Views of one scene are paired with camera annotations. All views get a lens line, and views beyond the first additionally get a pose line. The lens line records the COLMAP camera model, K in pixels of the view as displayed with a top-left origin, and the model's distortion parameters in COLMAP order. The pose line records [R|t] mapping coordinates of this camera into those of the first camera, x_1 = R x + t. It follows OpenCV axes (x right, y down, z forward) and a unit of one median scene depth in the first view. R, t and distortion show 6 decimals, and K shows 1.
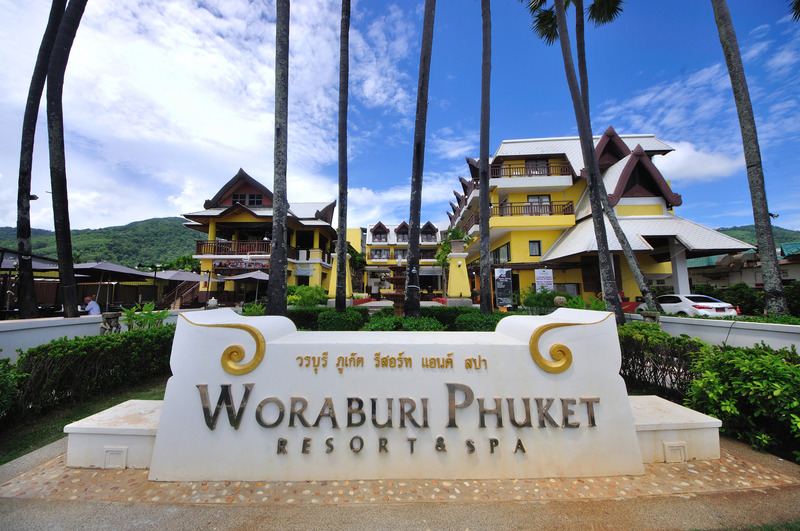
lens RADIAL K [[292.1, 0, 386.7], [0, 292.1, 257.2], [0, 0, 1]] dist [0.031201, -0.020011]
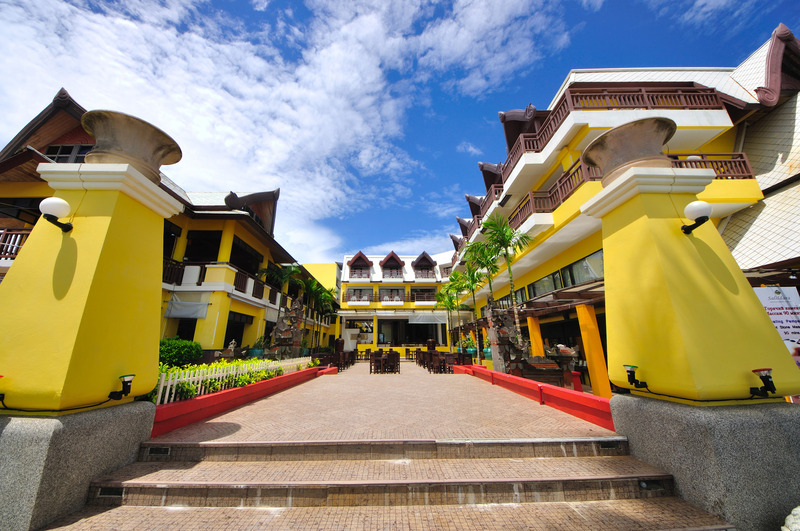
lens RADIAL K [[291.8, 0, 397.0], [0, 291.8, 257.6], [0, 0, 1]] dist [0.047652, -0.028447]
pose [[0.997037, 0.020051, 0.074271, 0.014816], [-0.006586, 0.984139, -0.177277, 0.027827], [-0.076647, 0.176263, 0.981354, 0.256105]]
